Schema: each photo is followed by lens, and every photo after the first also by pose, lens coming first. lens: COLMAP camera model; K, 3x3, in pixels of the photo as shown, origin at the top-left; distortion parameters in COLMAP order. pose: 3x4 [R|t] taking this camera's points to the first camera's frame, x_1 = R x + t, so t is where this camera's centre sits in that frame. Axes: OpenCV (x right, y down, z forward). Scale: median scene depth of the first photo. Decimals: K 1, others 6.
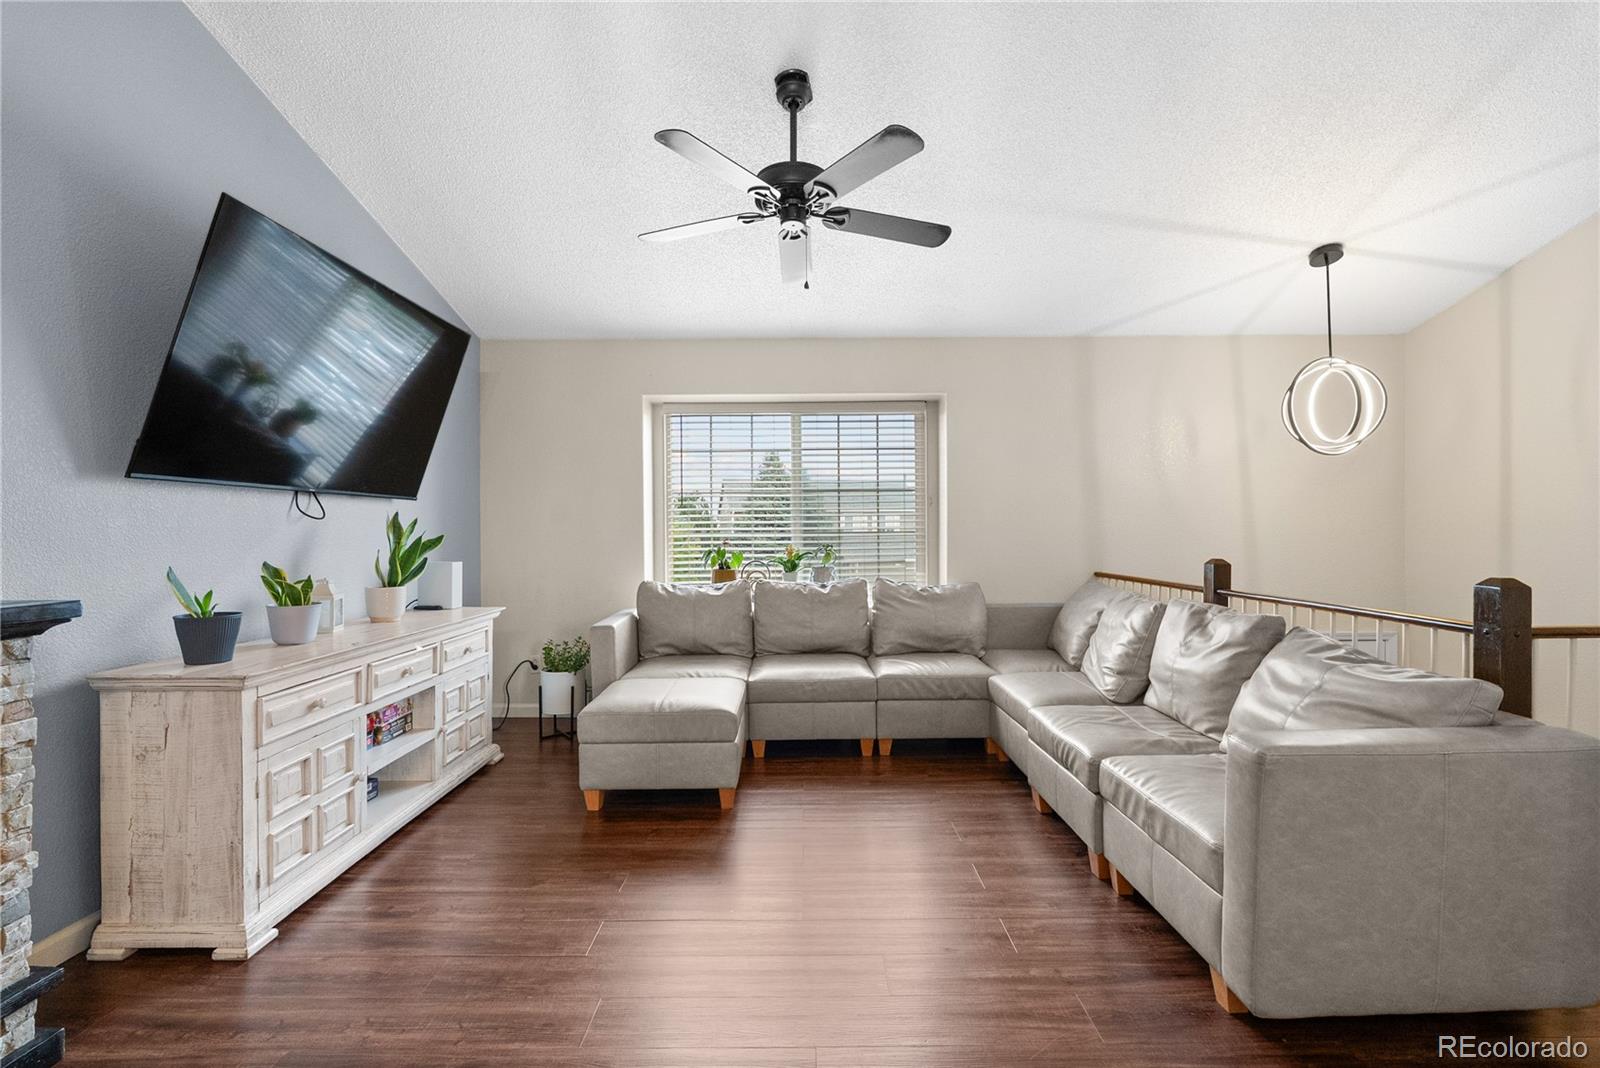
lens RADIAL K [[724.6, 0, 799.2], [0, 724.6, 538.2], [0, 0, 1]] dist [-0.001512, 0.000052]
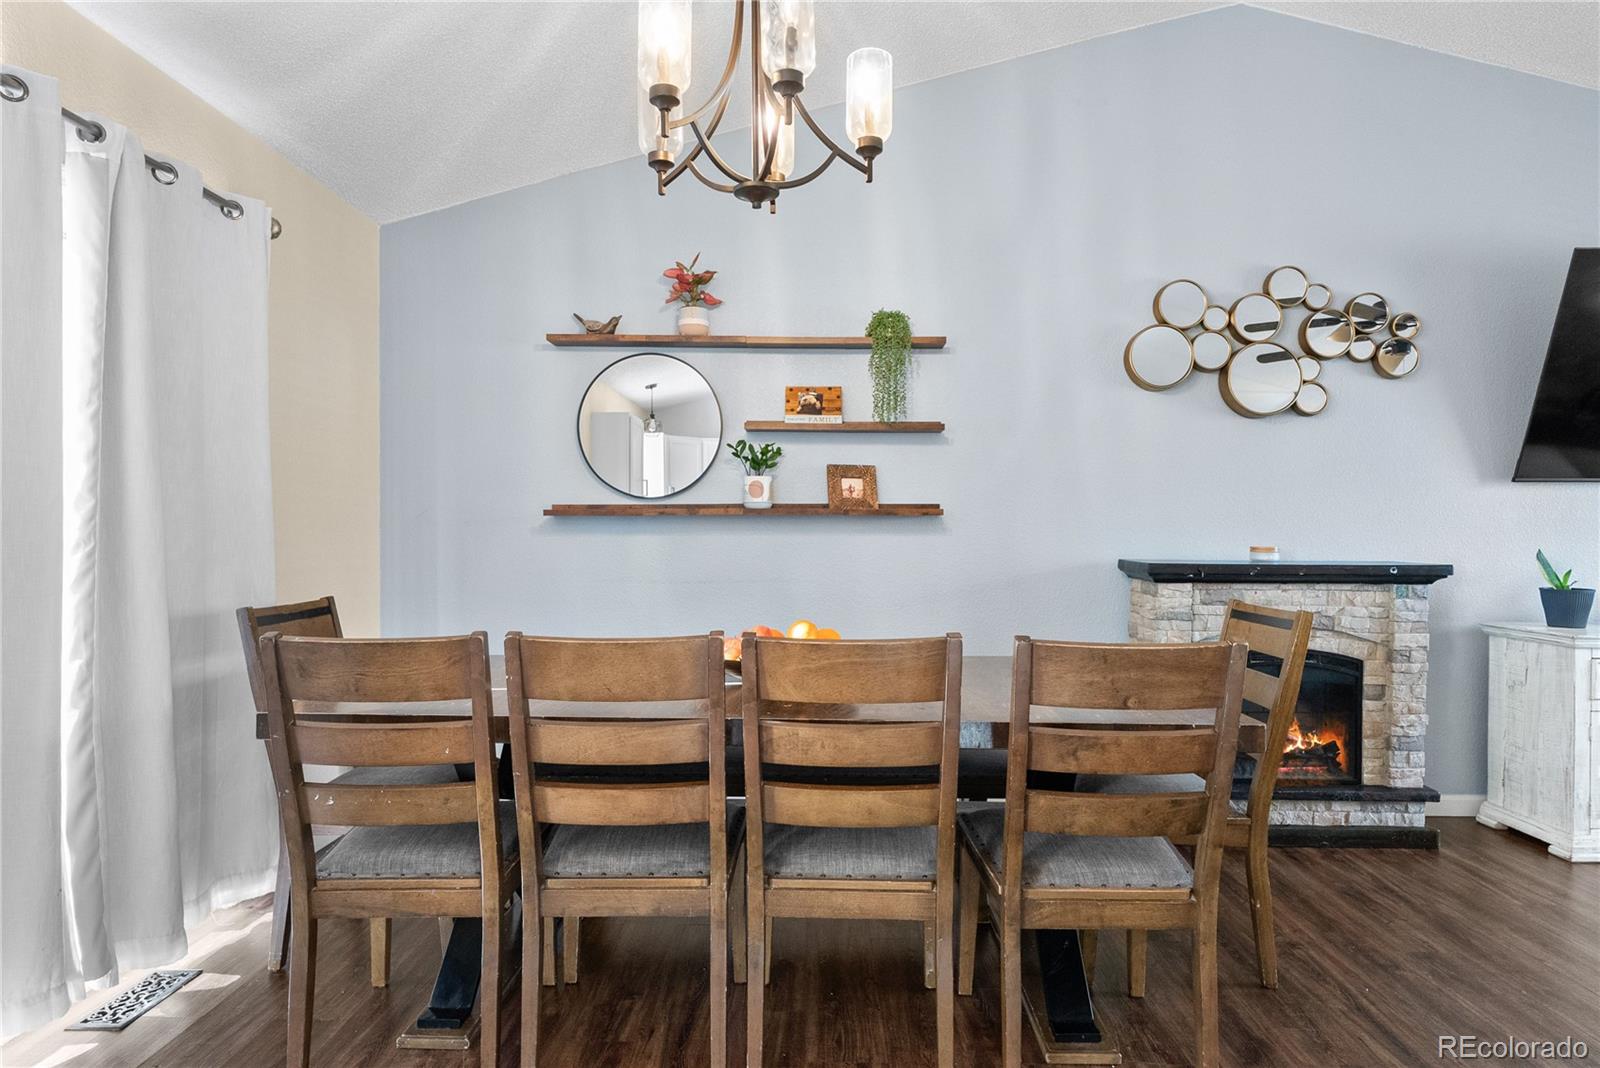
lens RADIAL K [[906.8, 0, 800.8], [0, 906.8, 536.5], [0, 0, 1]] dist [-0.002763, -0.001151]
pose [[0.004994, 0.016043, -0.999859, 0.786414], [-0.012106, 0.999799, 0.015982, 0.007286], [0.999914, 0.012024, 0.005187, -0.352483]]
